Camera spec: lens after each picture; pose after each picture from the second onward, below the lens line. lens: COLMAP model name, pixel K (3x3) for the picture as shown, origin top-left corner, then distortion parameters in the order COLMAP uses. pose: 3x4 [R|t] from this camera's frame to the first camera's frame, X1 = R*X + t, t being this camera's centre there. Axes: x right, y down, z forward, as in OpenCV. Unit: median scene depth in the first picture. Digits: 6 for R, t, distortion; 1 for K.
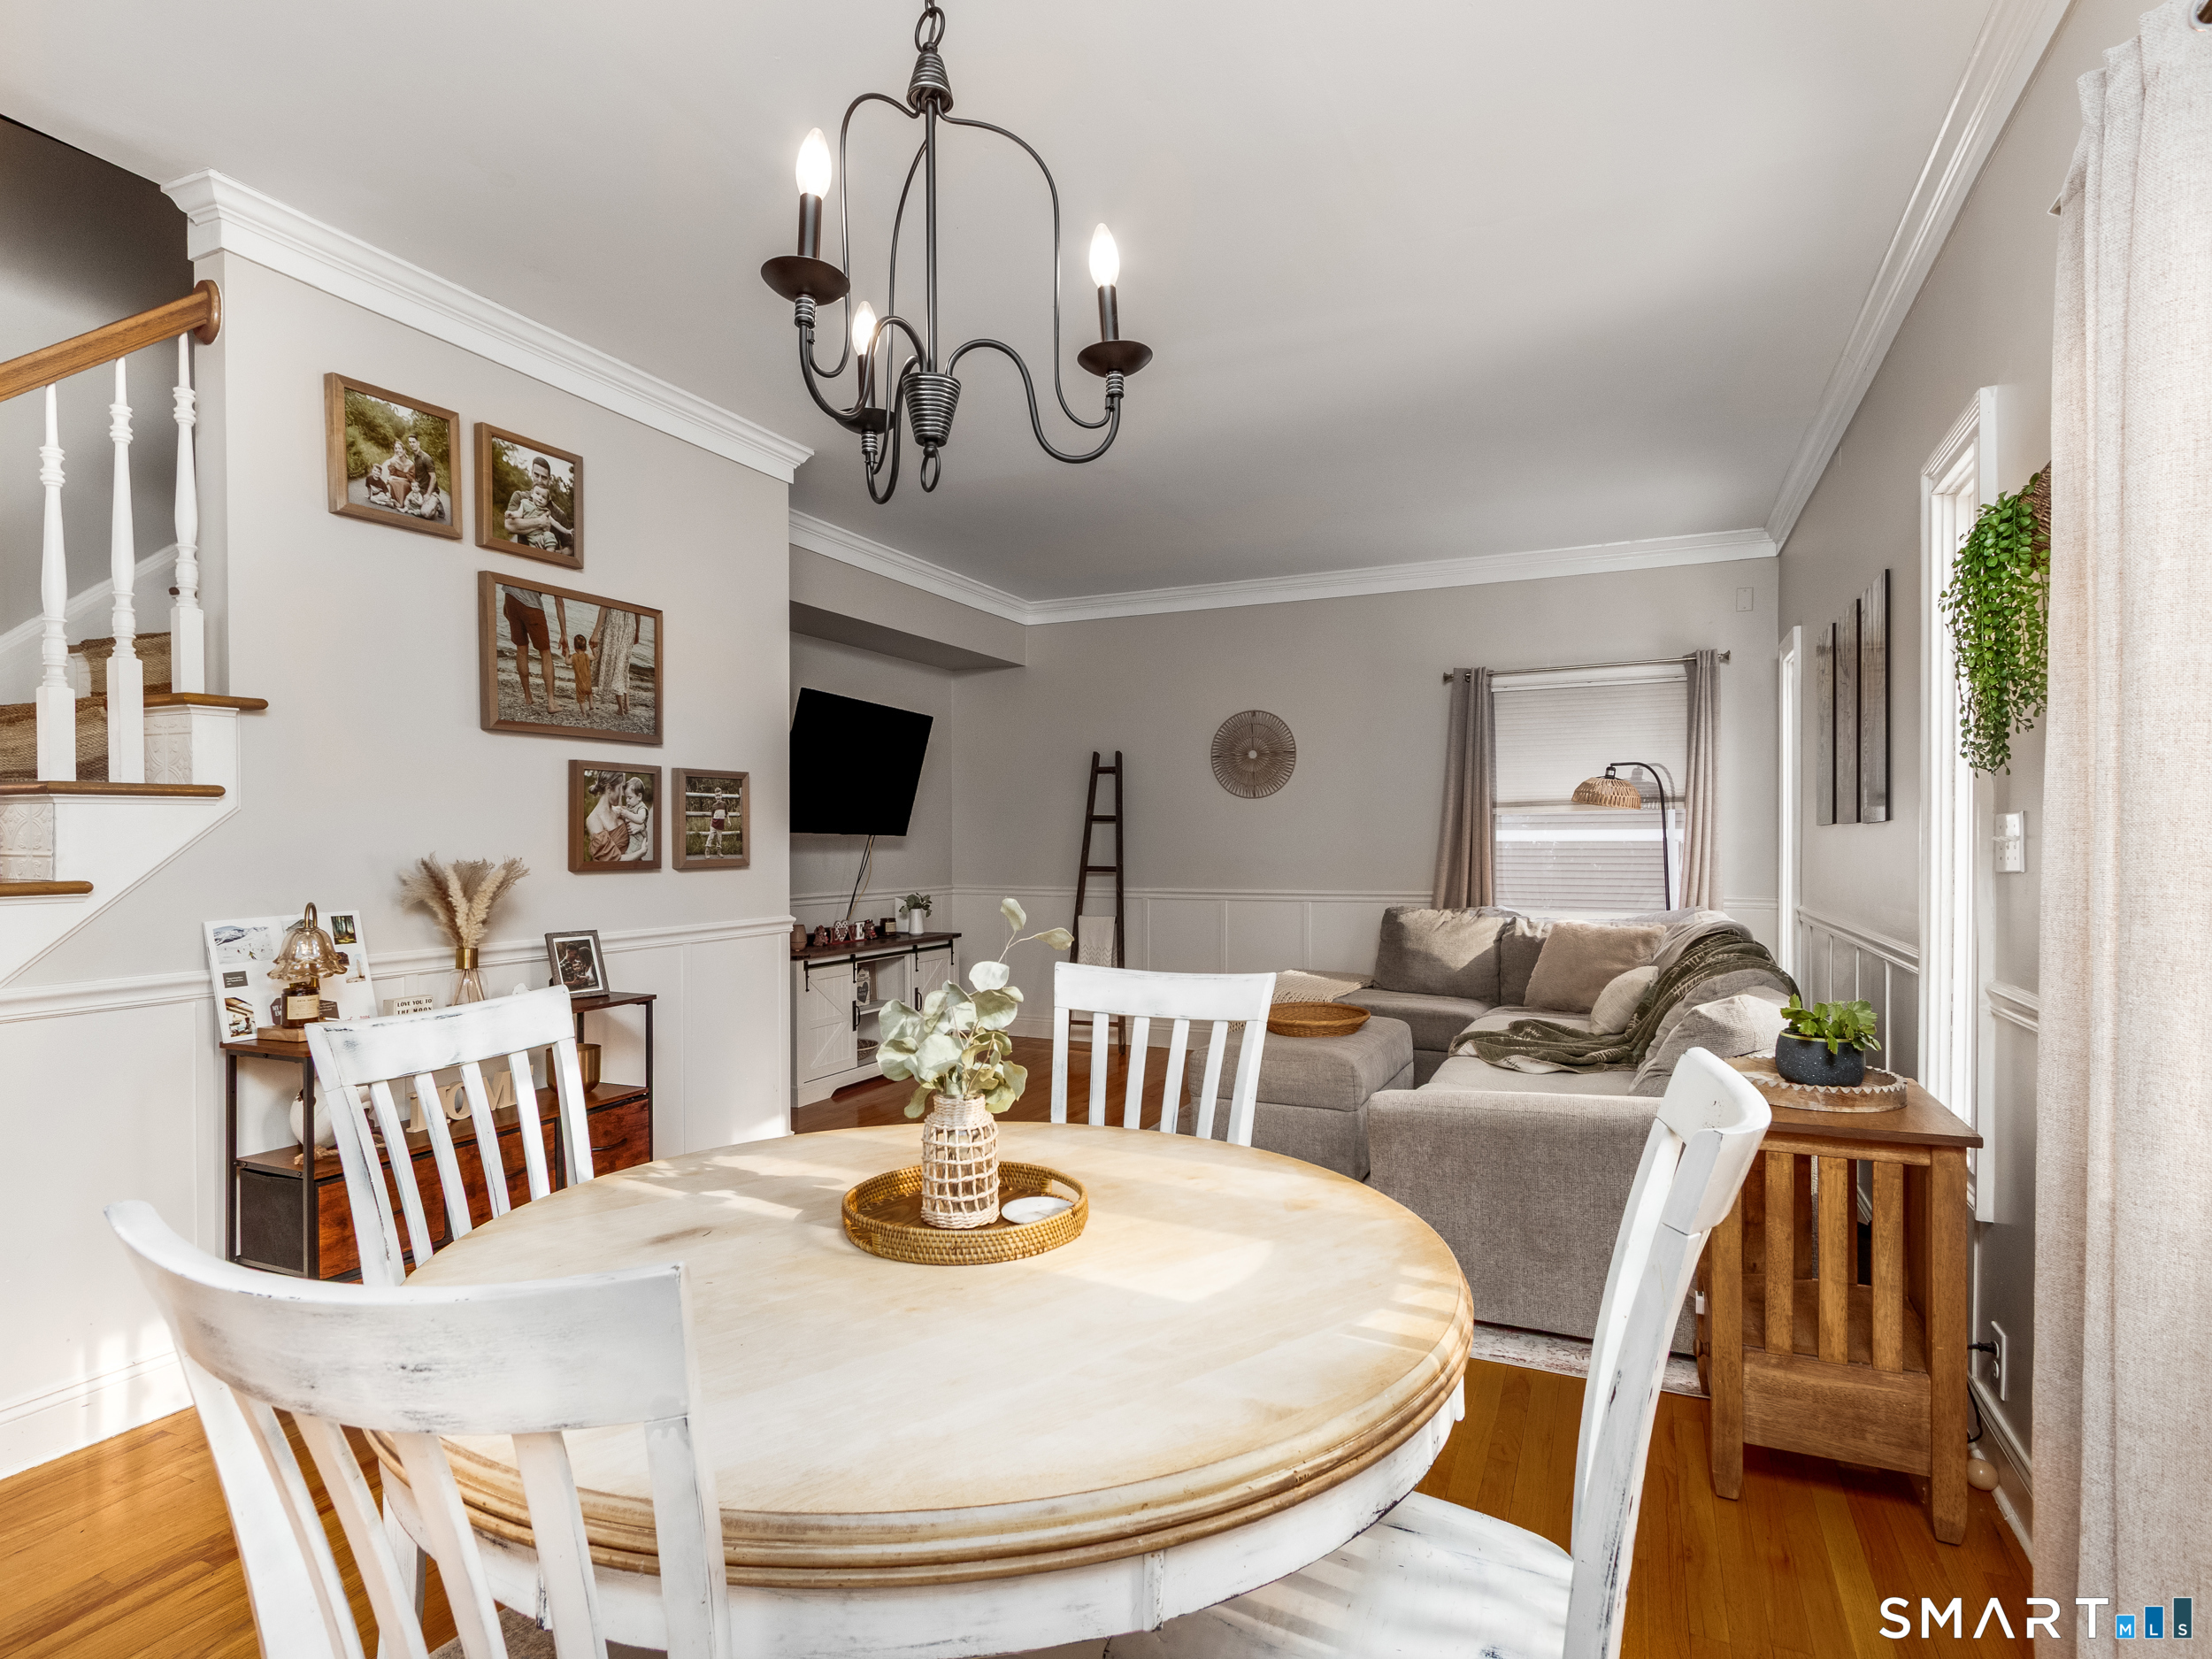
lens RADIAL K [[1155.4, 0, 1106.1], [0, 1155.4, 837.6], [0, 0, 1]] dist [0.006495, -0.001997]
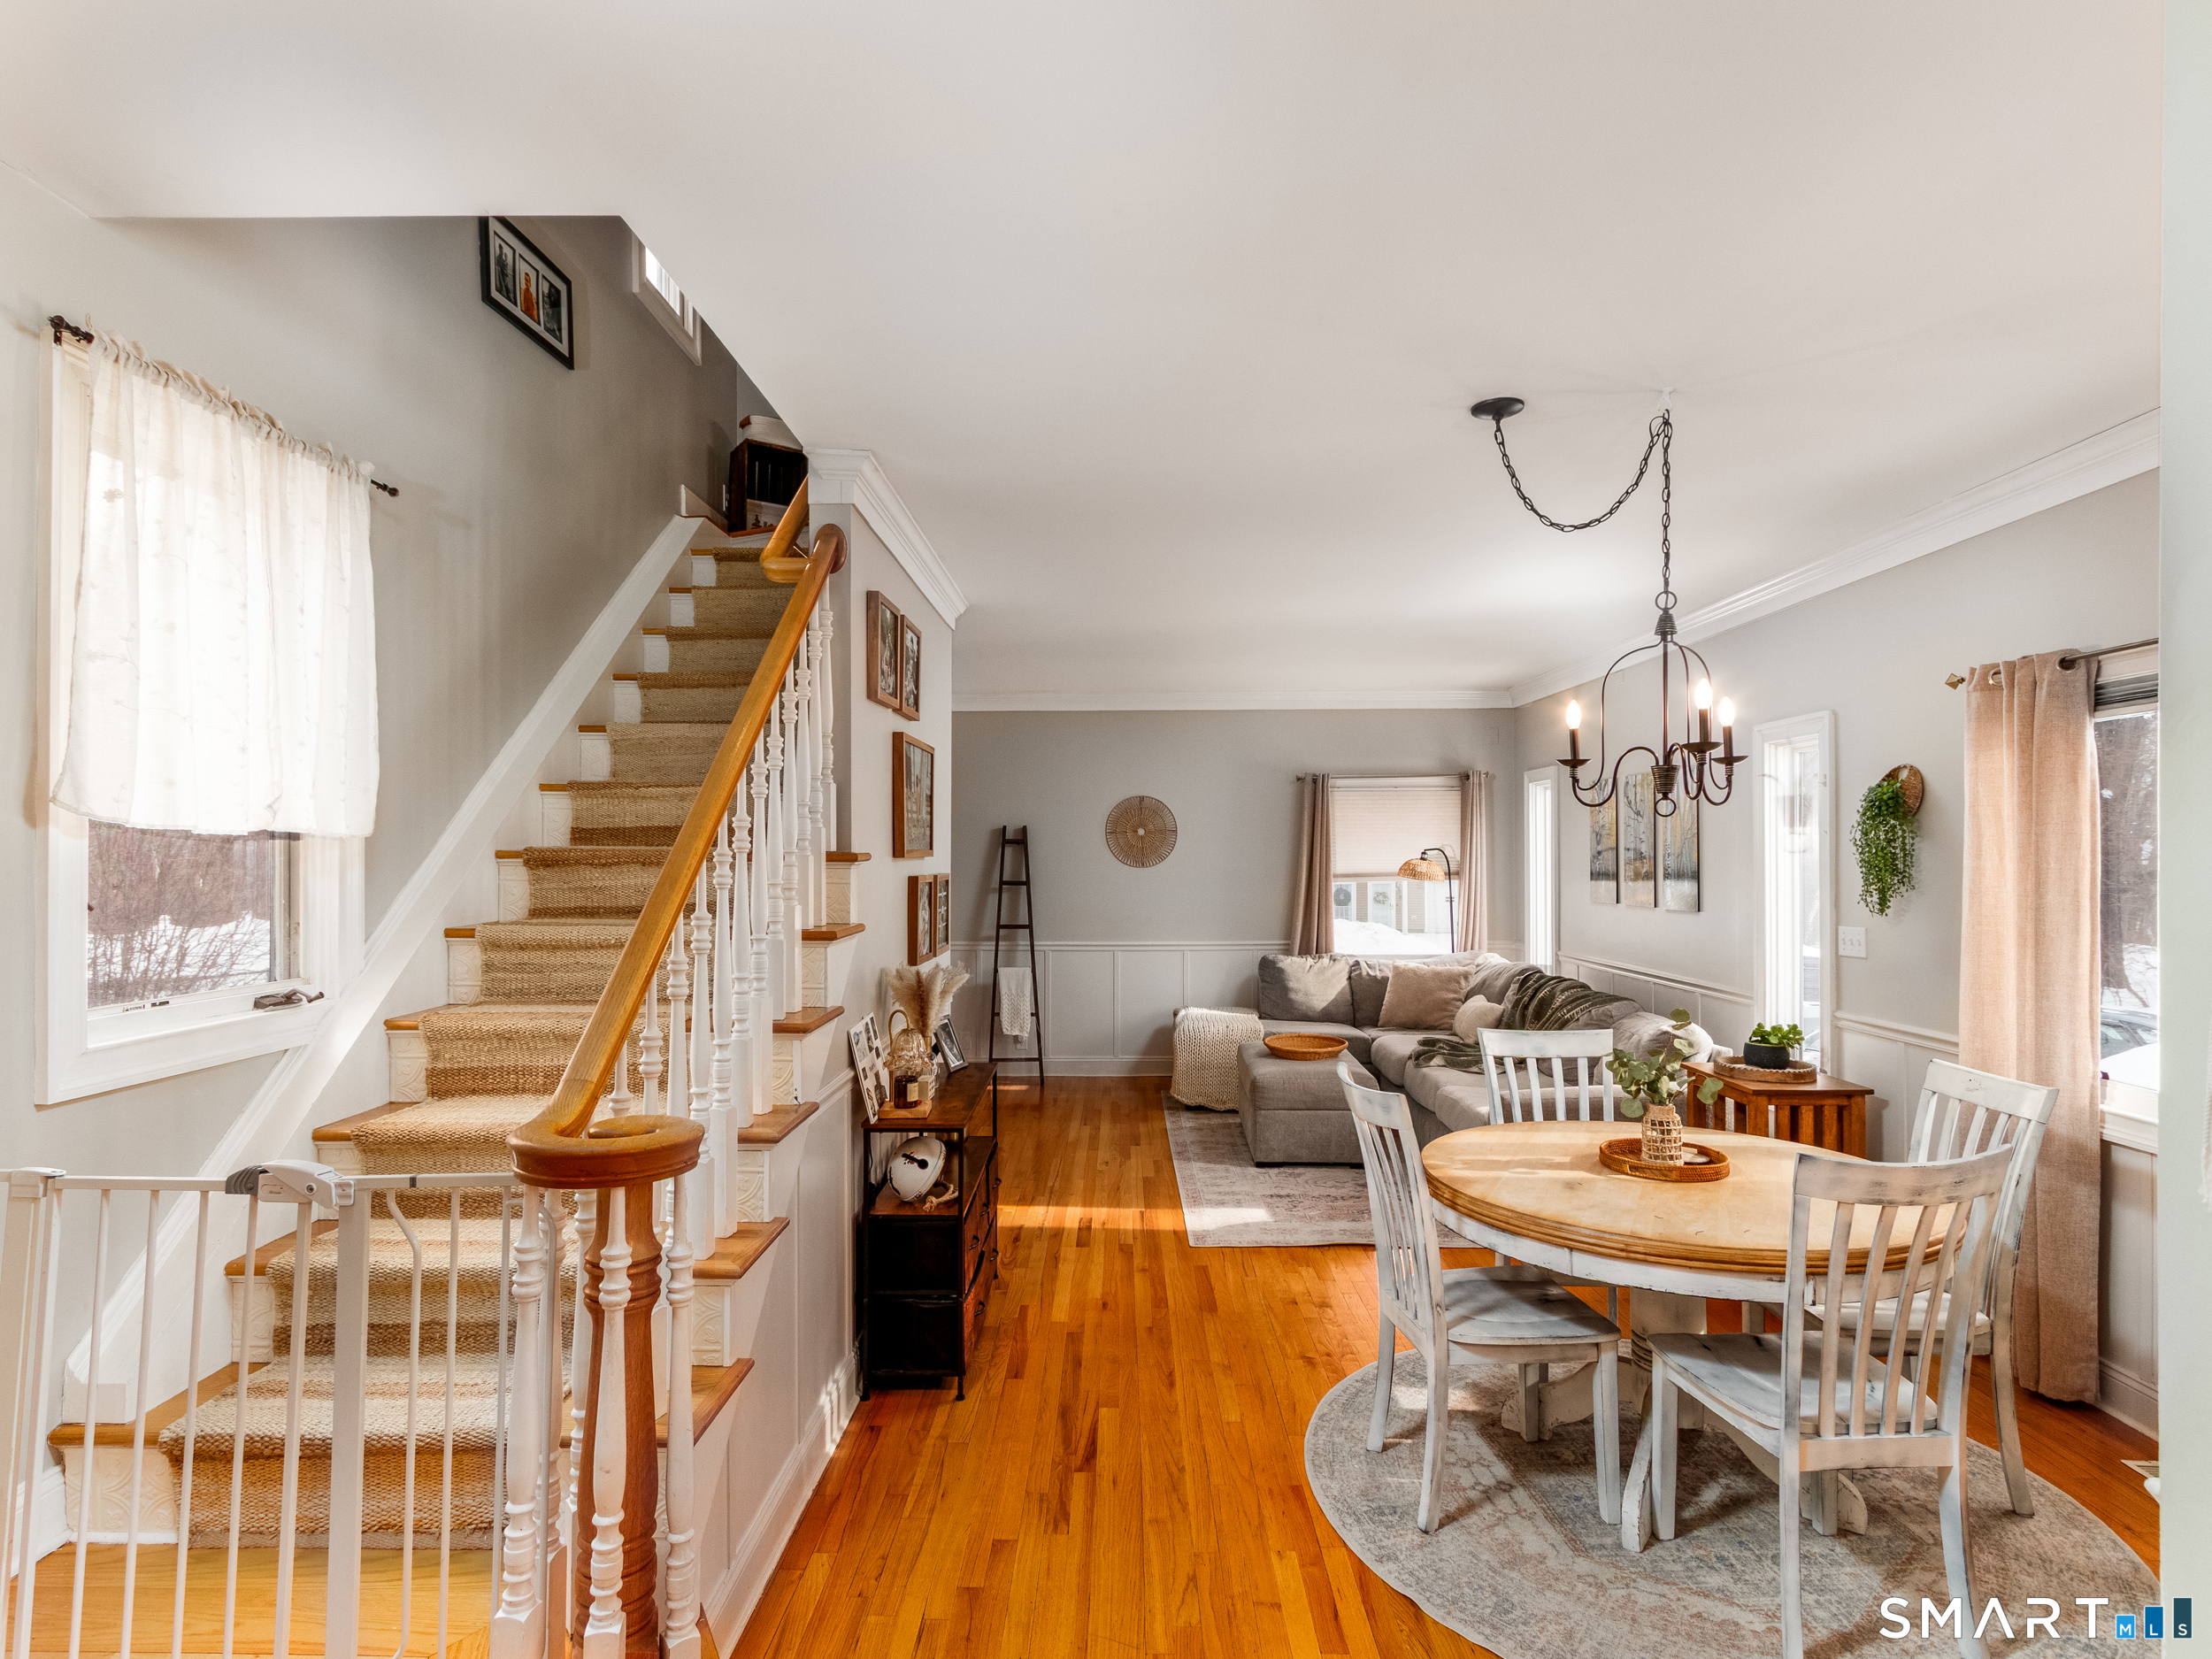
lens RADIAL K [[1155.4, 0, 1094.4], [0, 1155.4, 833.9], [0, 0, 1]] dist [0.006495, -0.001997]
pose [[0.920575, 0.008581, 0.390472, -0.432642], [-0.001141, 0.999813, -0.019282, -0.050014], [-0.390565, 0.017305, 0.920413, -0.120720]]
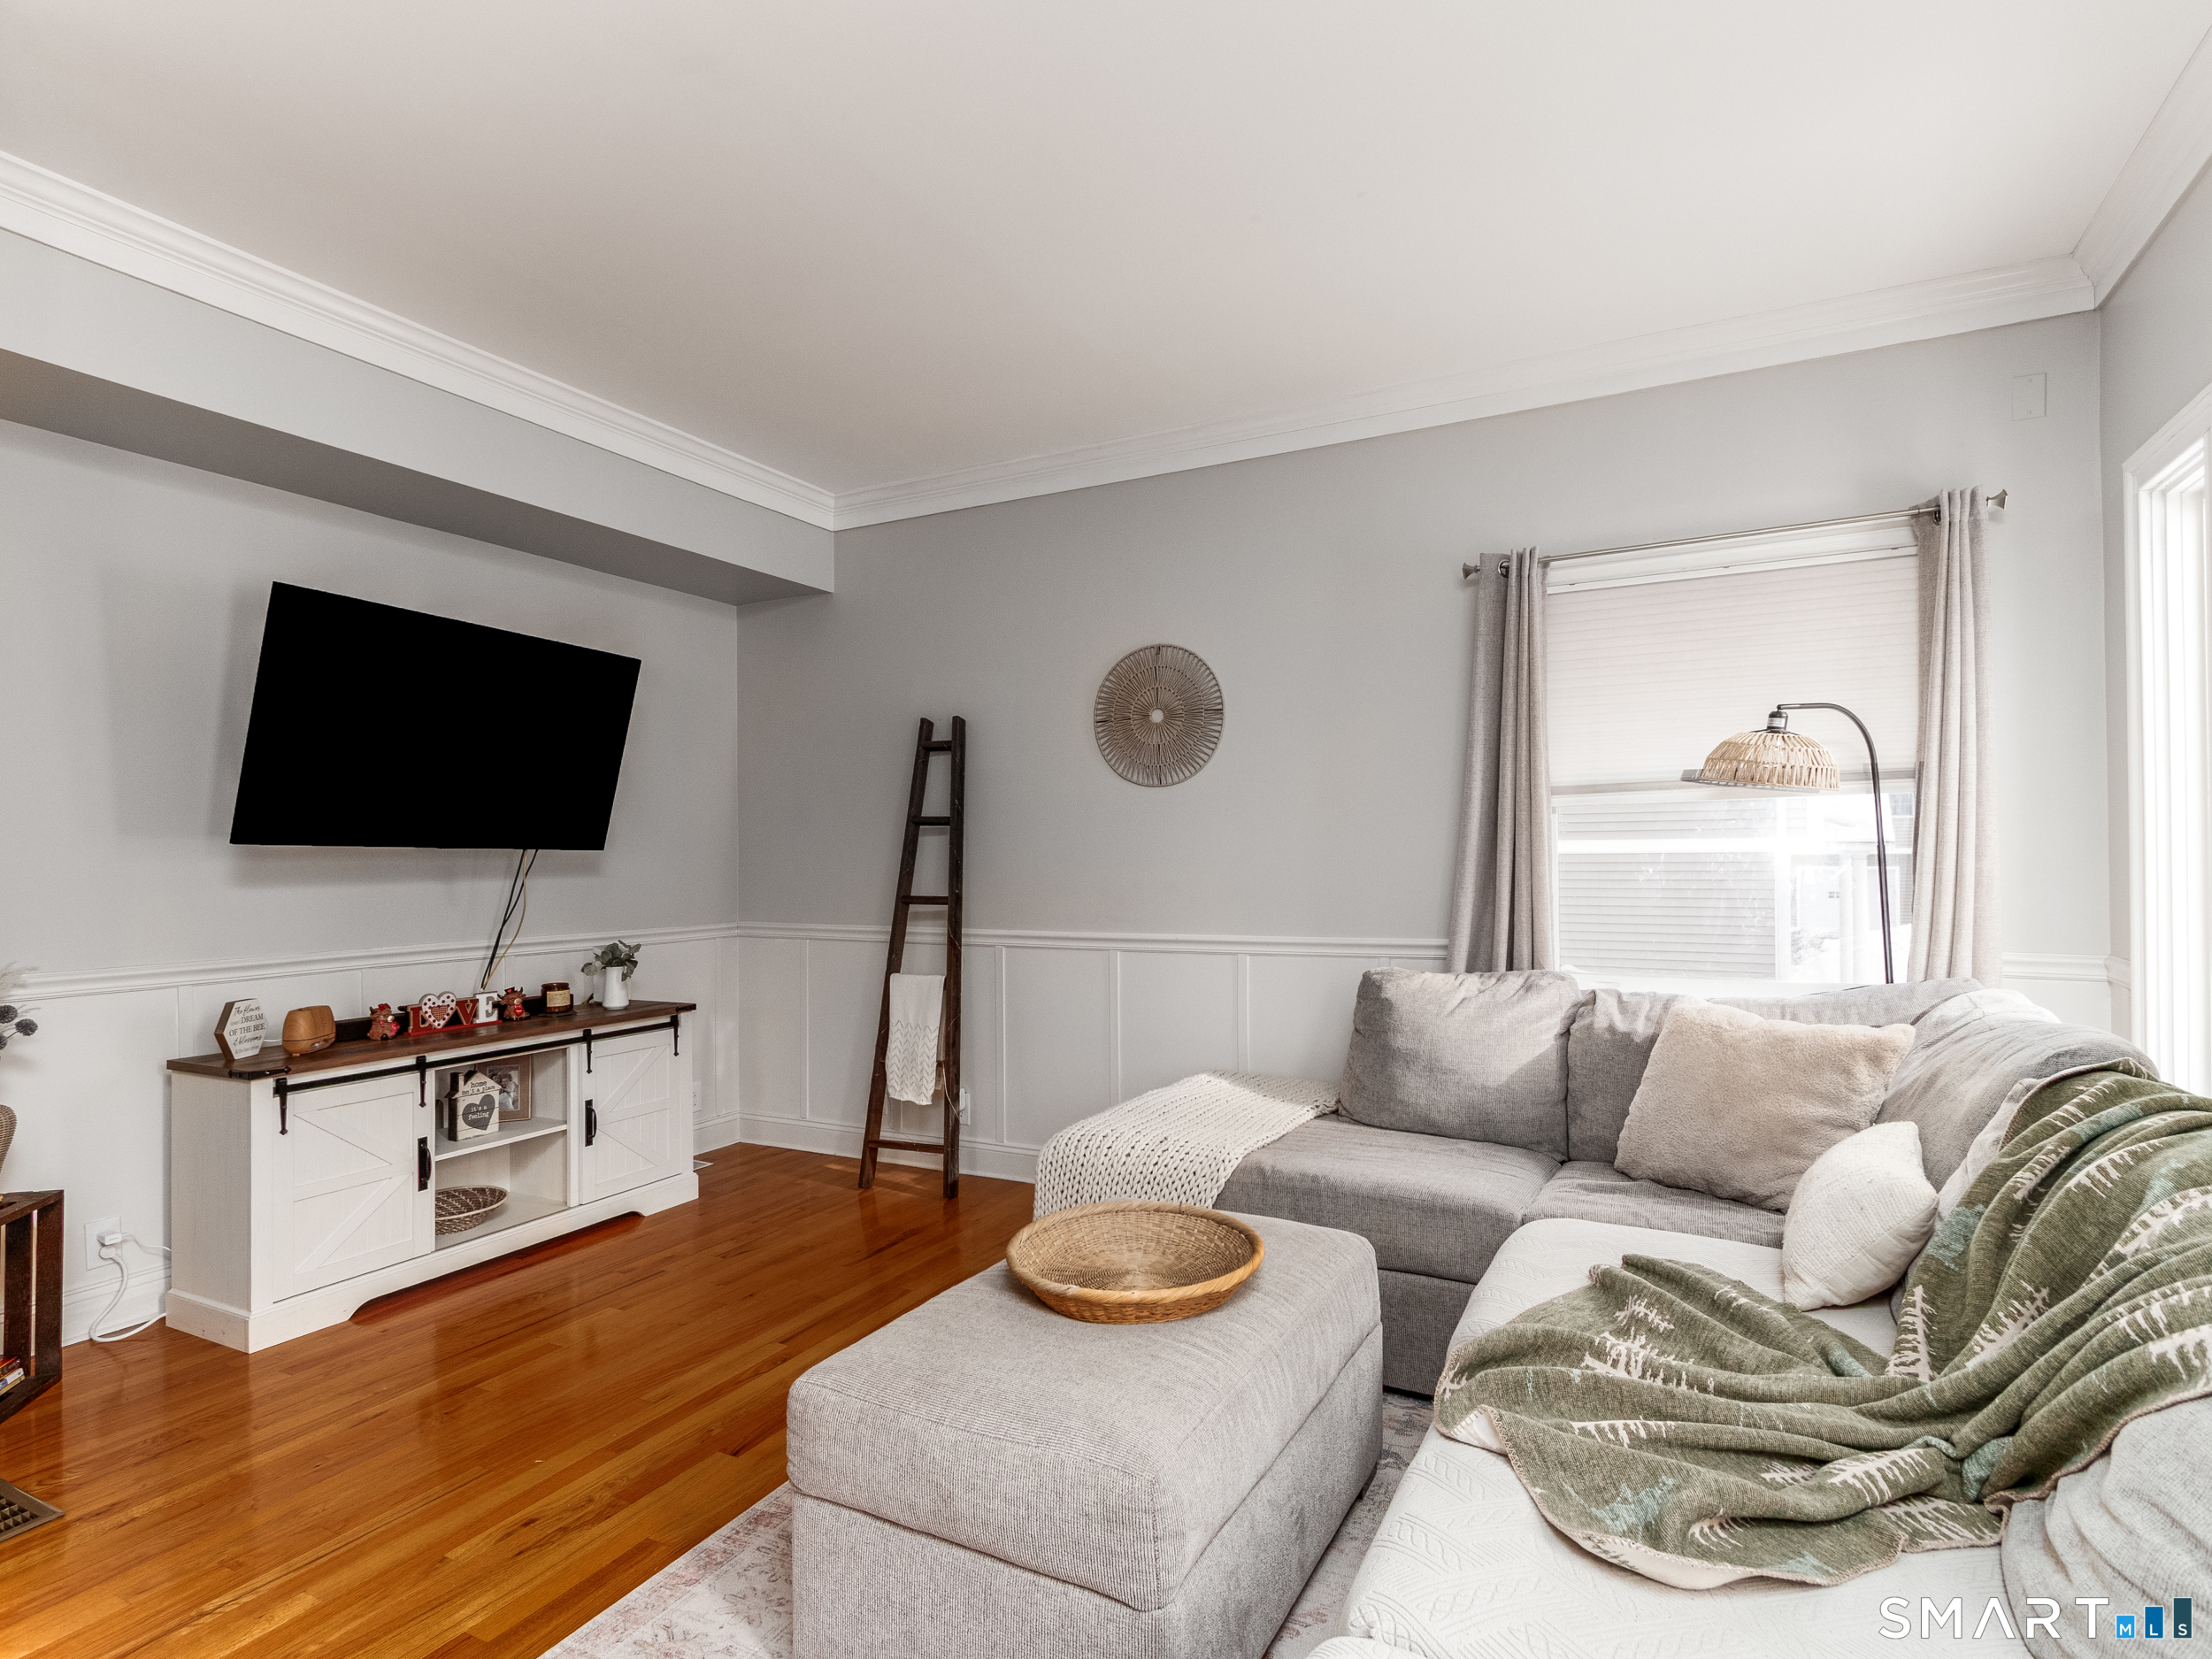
lens RADIAL K [[1155.4, 0, 1097.6], [0, 1155.4, 838.5], [0, 0, 1]] dist [0.006495, -0.001997]
pose [[0.998602, -0.006624, -0.052451, 0.138912], [0.006062, 0.999923, -0.010869, 0.000582], [0.052519, 0.010536, 0.998564, 0.412583]]
